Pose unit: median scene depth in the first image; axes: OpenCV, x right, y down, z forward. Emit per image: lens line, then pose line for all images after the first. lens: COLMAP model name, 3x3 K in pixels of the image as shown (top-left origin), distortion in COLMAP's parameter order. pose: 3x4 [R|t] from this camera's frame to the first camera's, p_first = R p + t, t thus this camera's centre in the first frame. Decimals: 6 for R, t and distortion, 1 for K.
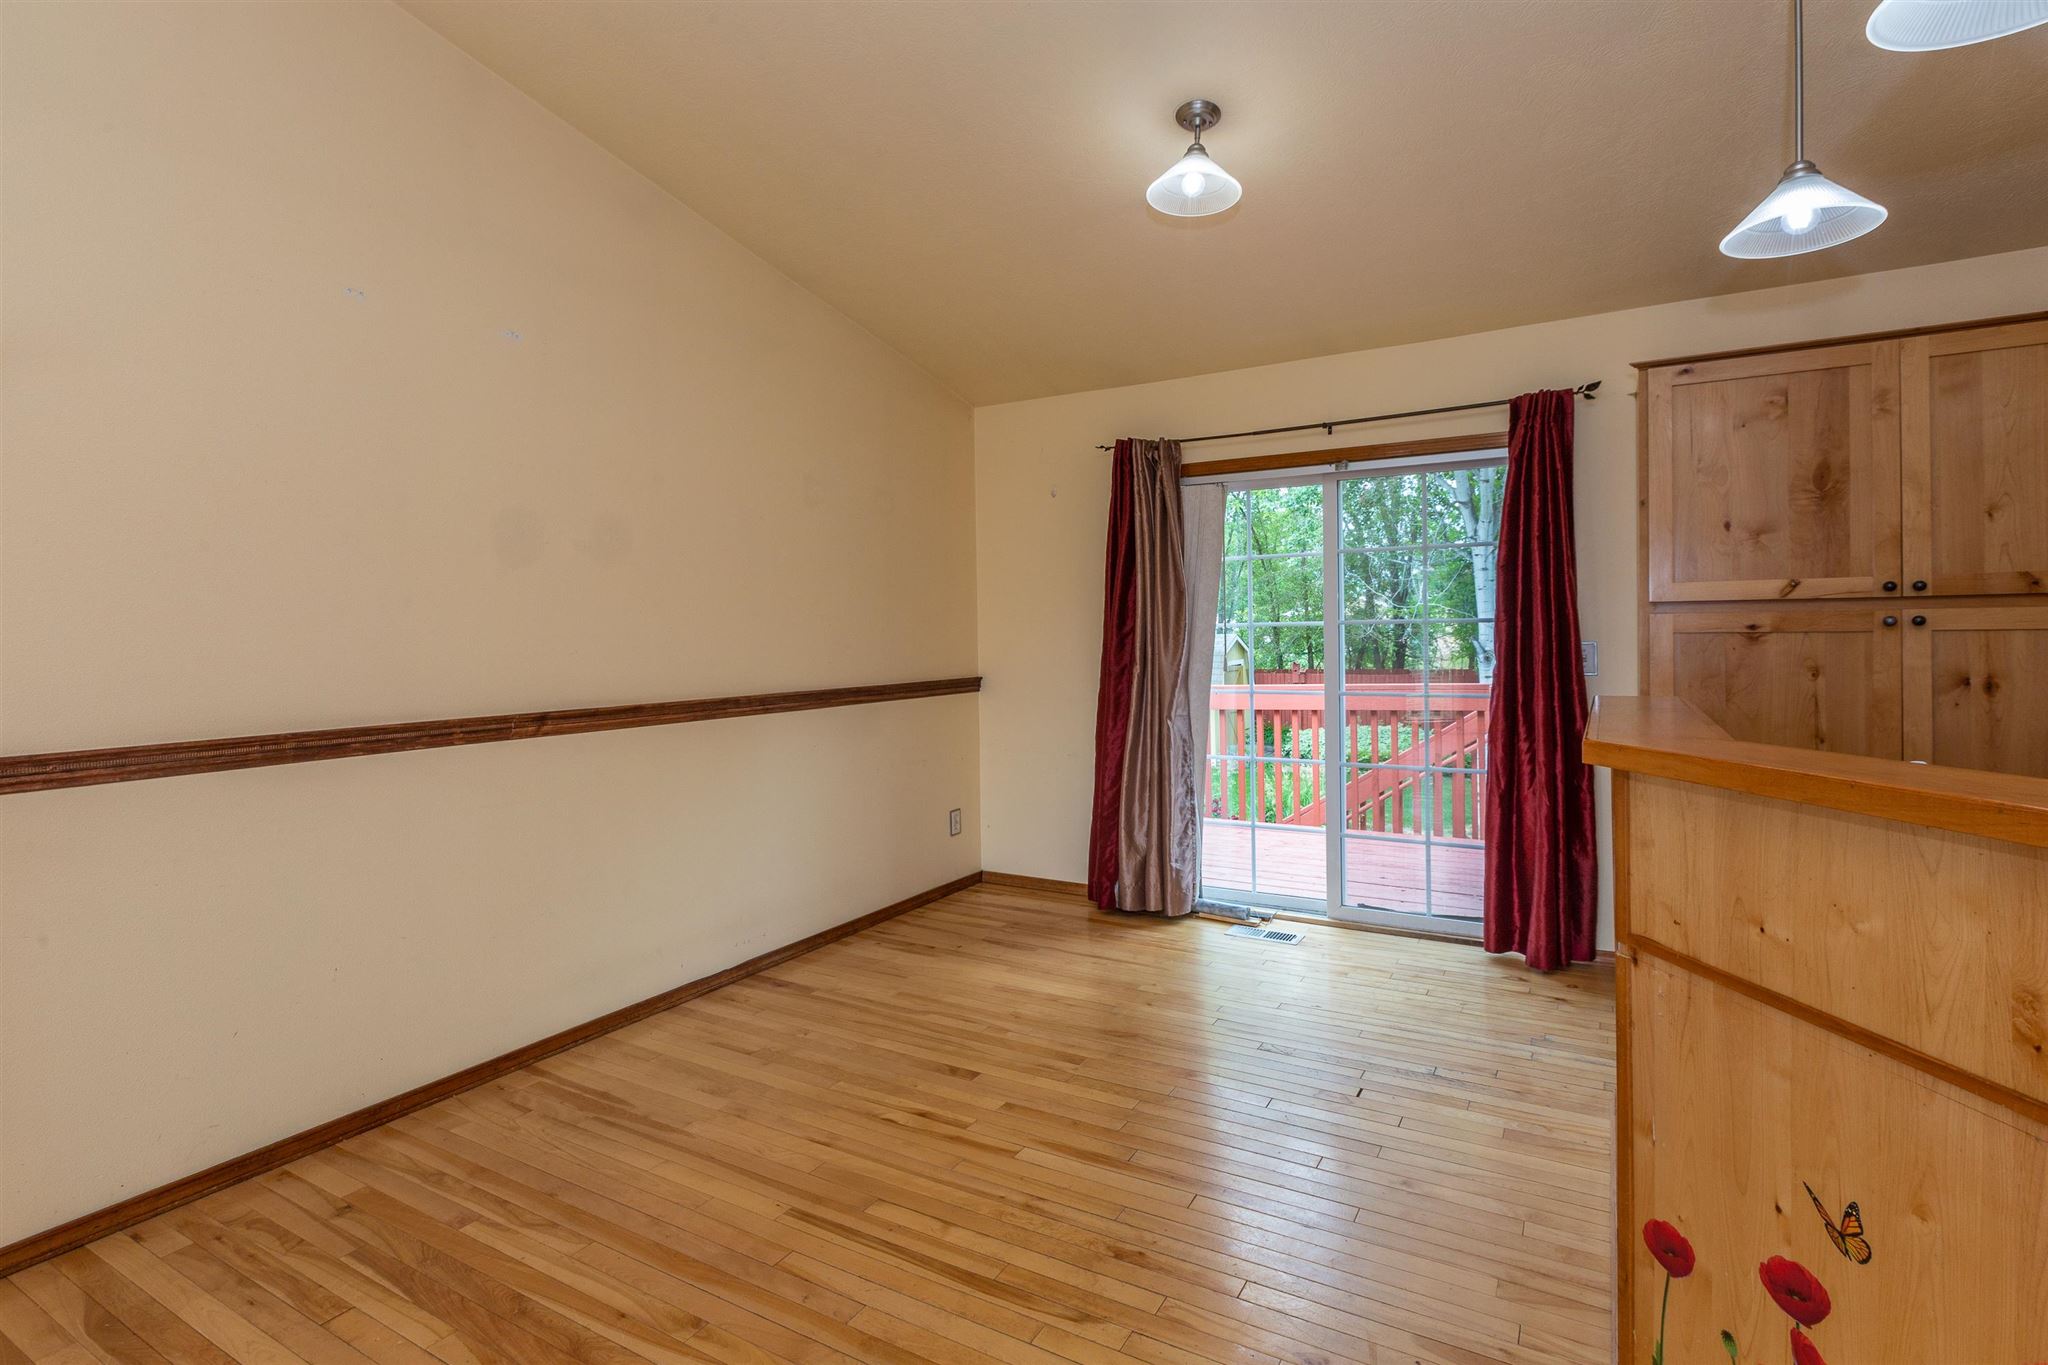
lens RADIAL K [[958.3, 0, 1021.7], [0, 958.3, 638.8], [0, 0, 1]] dist [0.001895, 0.000532]
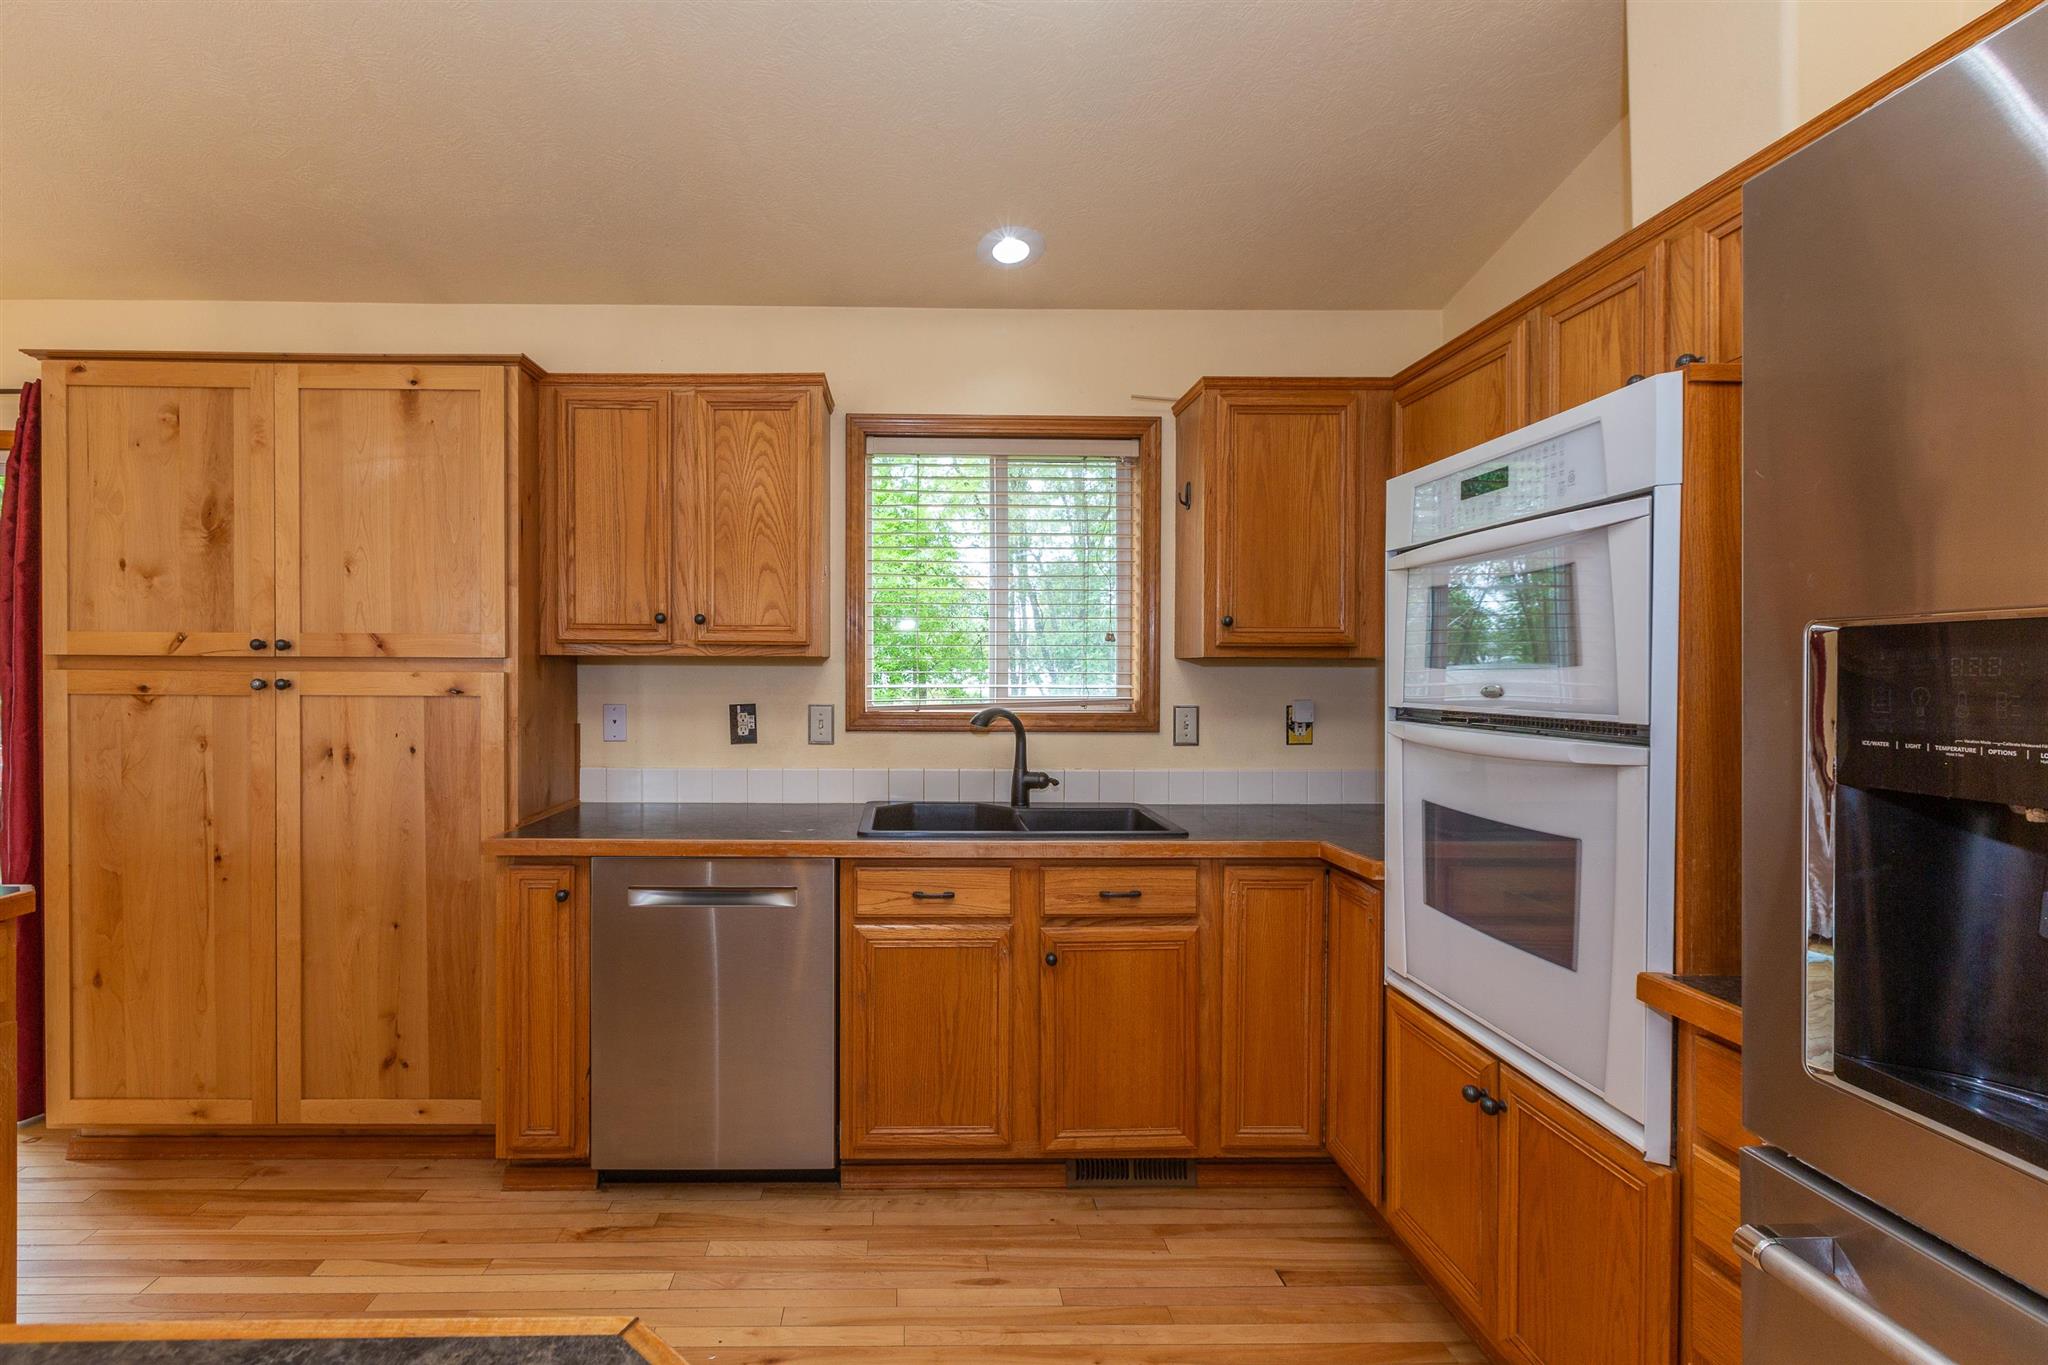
lens RADIAL K [[871.5, 0, 1016.8], [0, 871.5, 673.3], [0, 0, 1]] dist [-0.000330, -0.000198]
pose [[0.845954, 0.015309, 0.533037, 1.022629], [-0.012949, 0.999883, -0.008165, -0.029708], [-0.533099, 0.000005, 0.846053, -0.036557]]
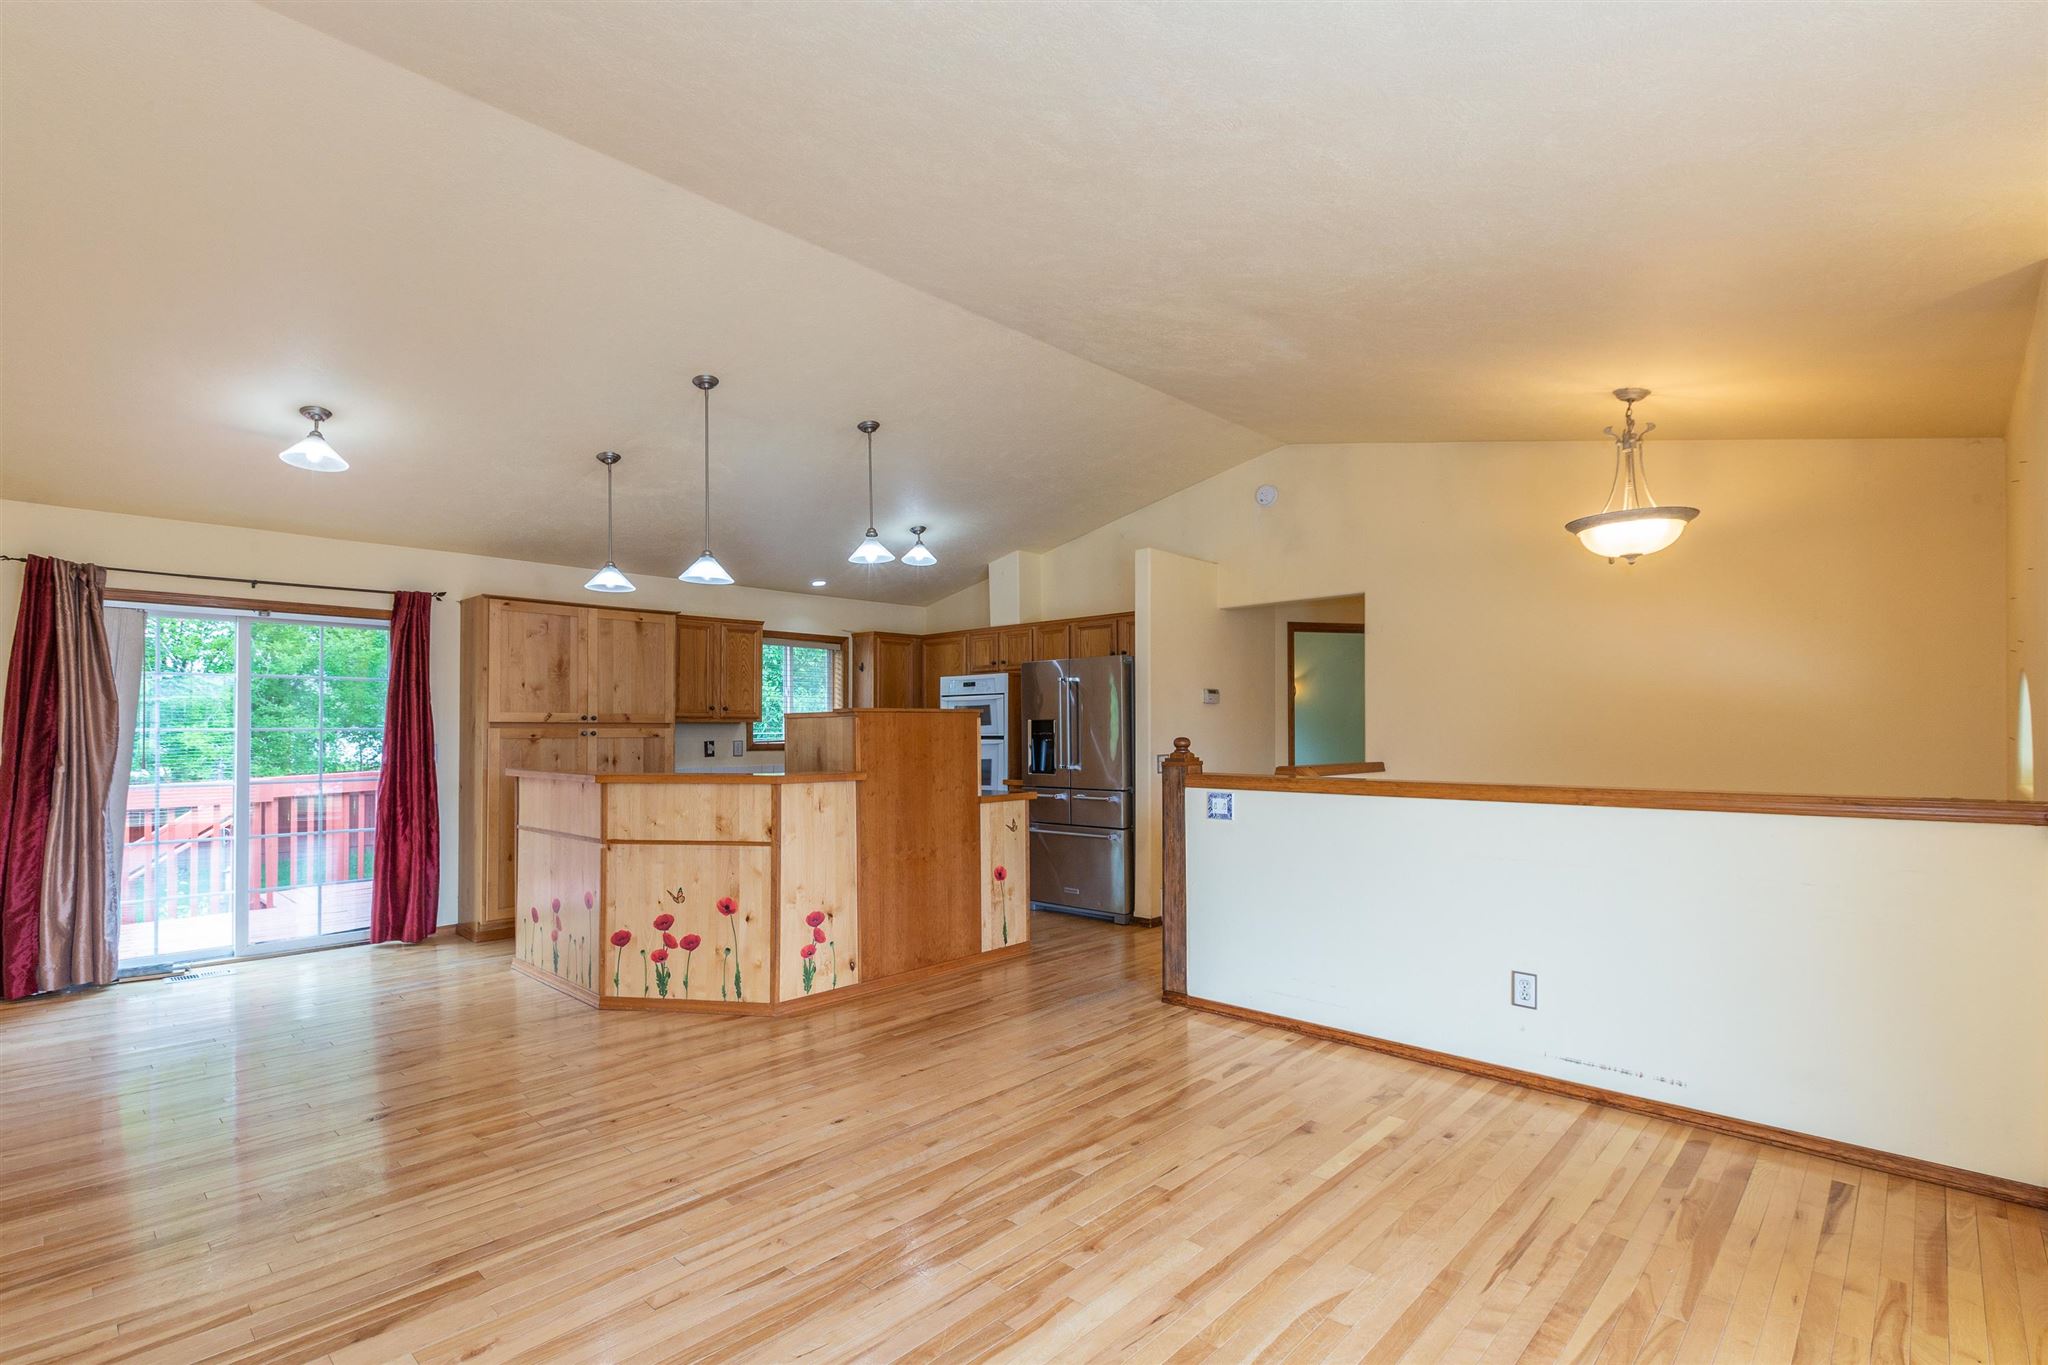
lens RADIAL K [[979.3, 0, 924.3], [0, 979.3, 720.0], [0, 0, 1]] dist [0.000500, 0.000119]
pose [[0.303331, 0.023144, 0.952604, -0.978254], [0.002525, 0.999682, -0.025092, 0.008698], [-0.952882, 0.010017, 0.303176, -0.422401]]
